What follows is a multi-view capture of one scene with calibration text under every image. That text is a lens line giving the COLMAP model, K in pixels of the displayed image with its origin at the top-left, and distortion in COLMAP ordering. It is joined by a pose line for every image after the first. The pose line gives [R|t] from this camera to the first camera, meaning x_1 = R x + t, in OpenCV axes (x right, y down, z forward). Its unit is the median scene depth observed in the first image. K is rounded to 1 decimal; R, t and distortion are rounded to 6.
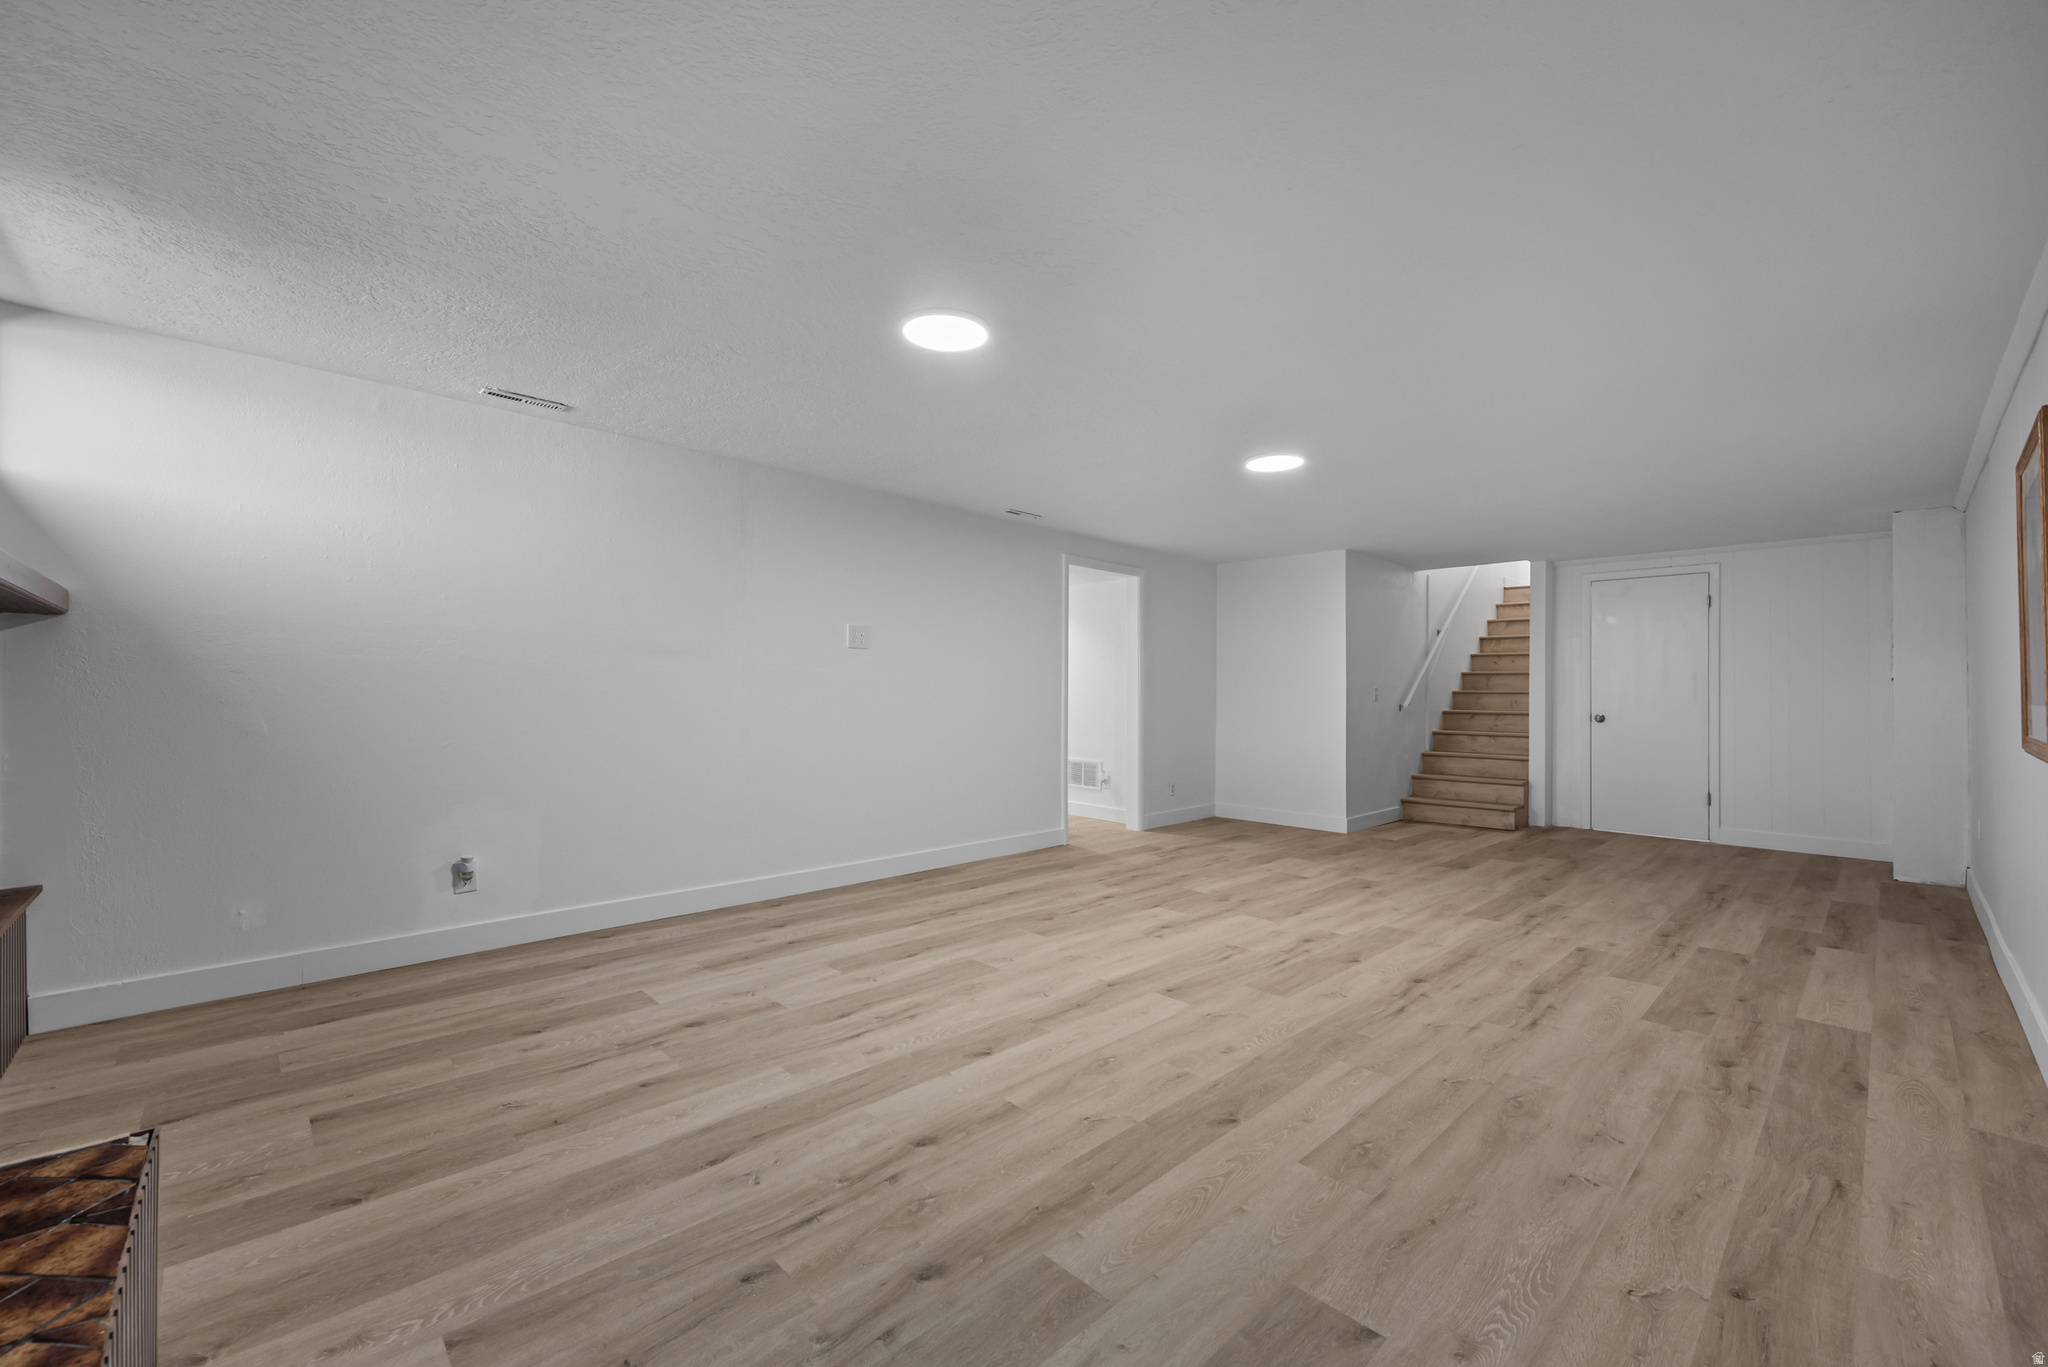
lens RADIAL K [[817.7, 0, 1018.1], [0, 817.7, 694.5], [0, 0, 1]] dist [-0.000797, -0.000076]
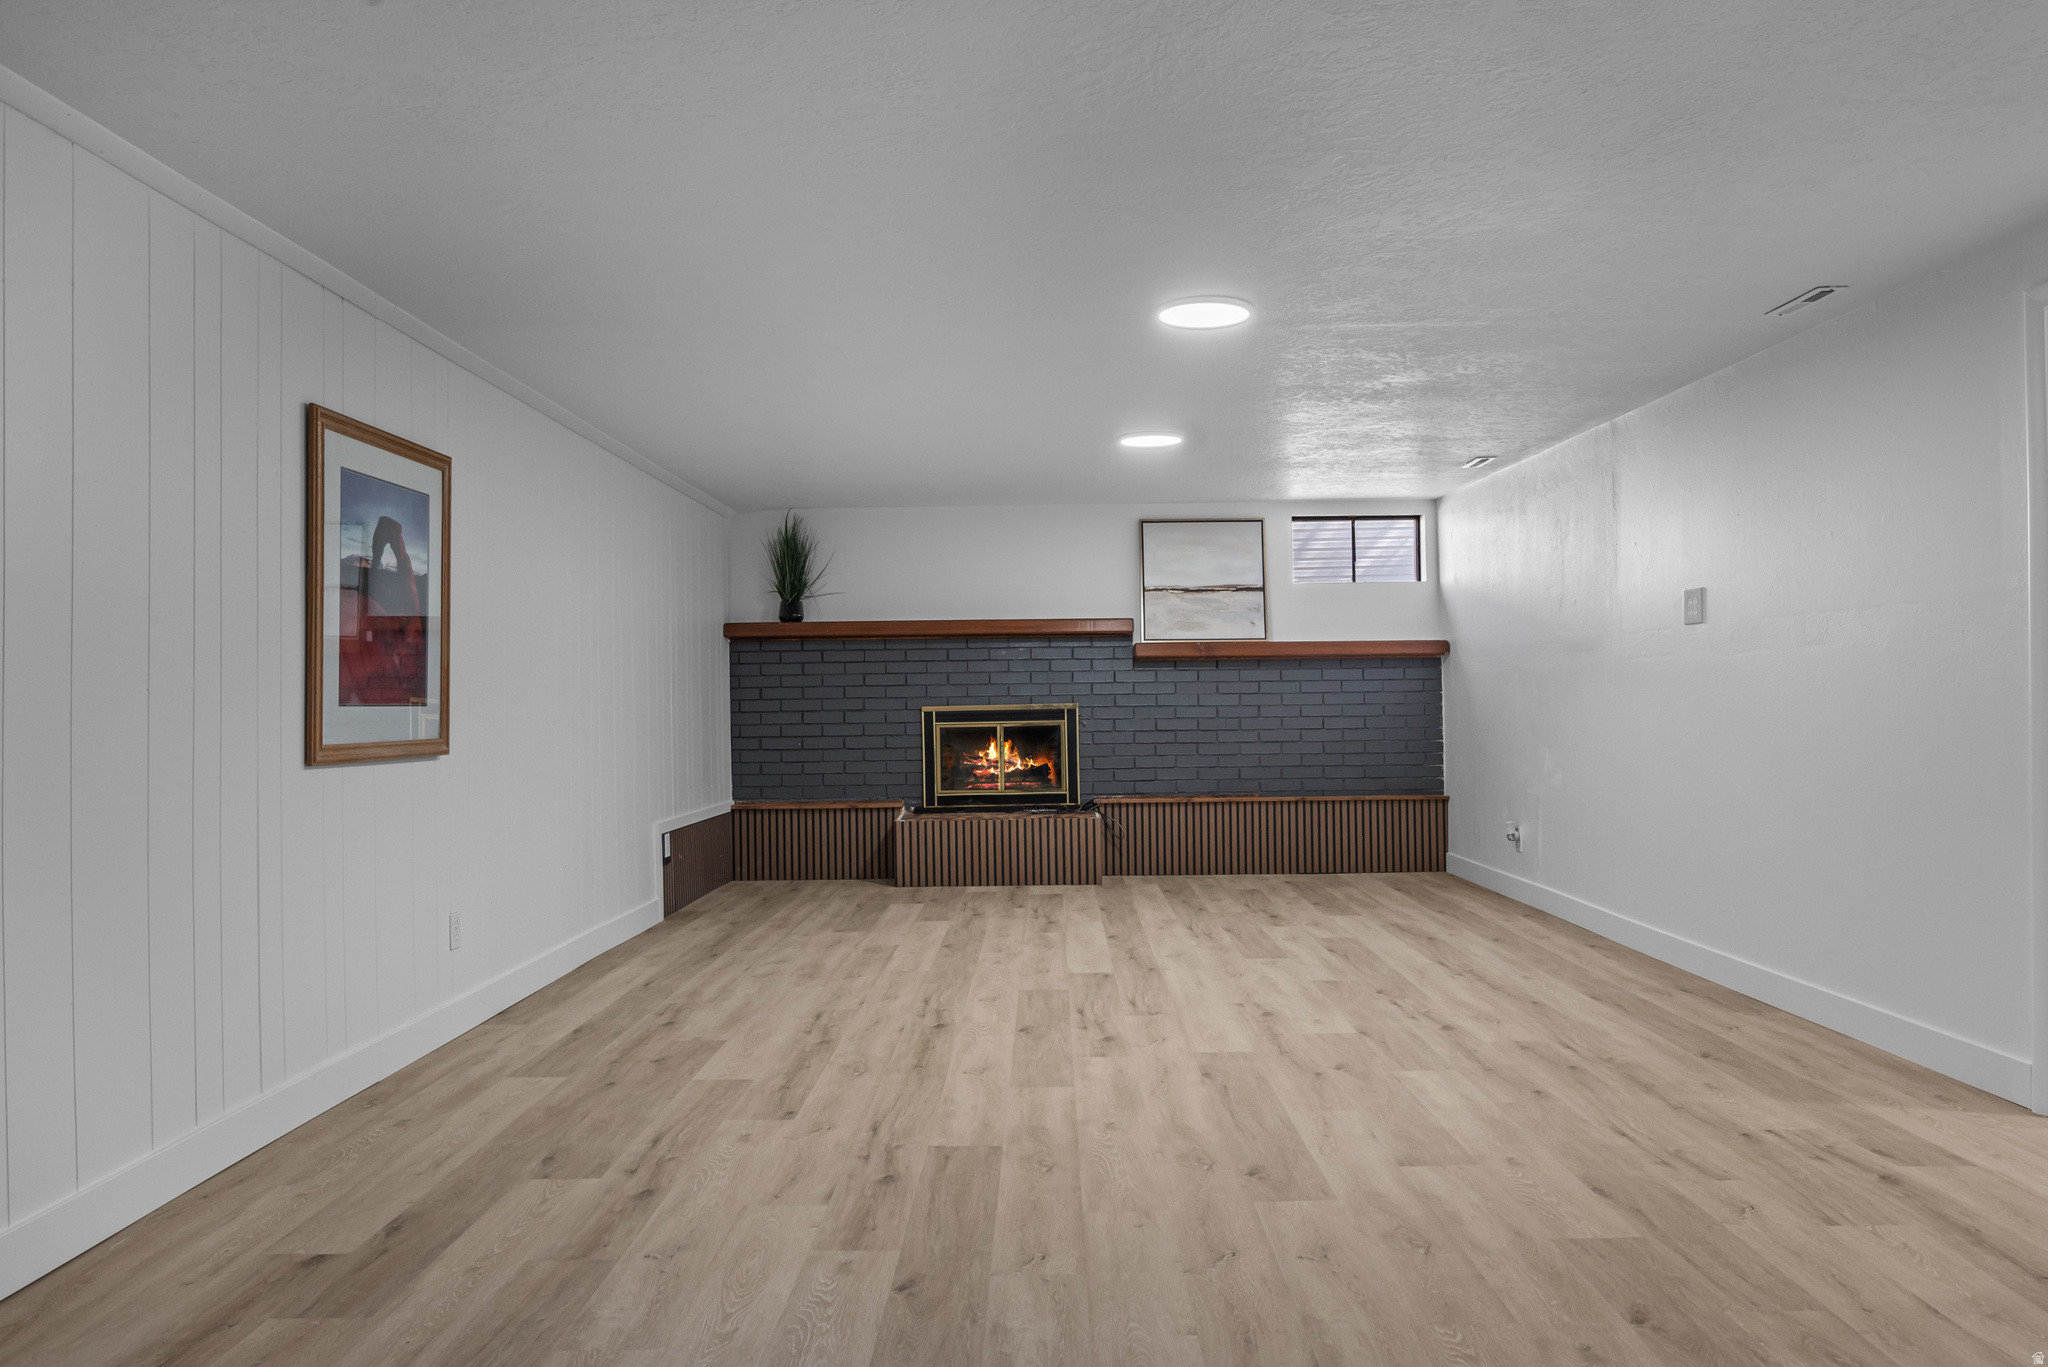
lens RADIAL K [[1364.3, 0, 1022.2], [0, 1364.3, 685.7], [0, 0, 1]] dist [-0.002587, -0.000477]
pose [[-0.694517, -0.006061, -0.719451, 1.496077], [0.006172, 0.999878, -0.014381, 0.017619], [0.719450, -0.014428, -0.694394, 2.111107]]
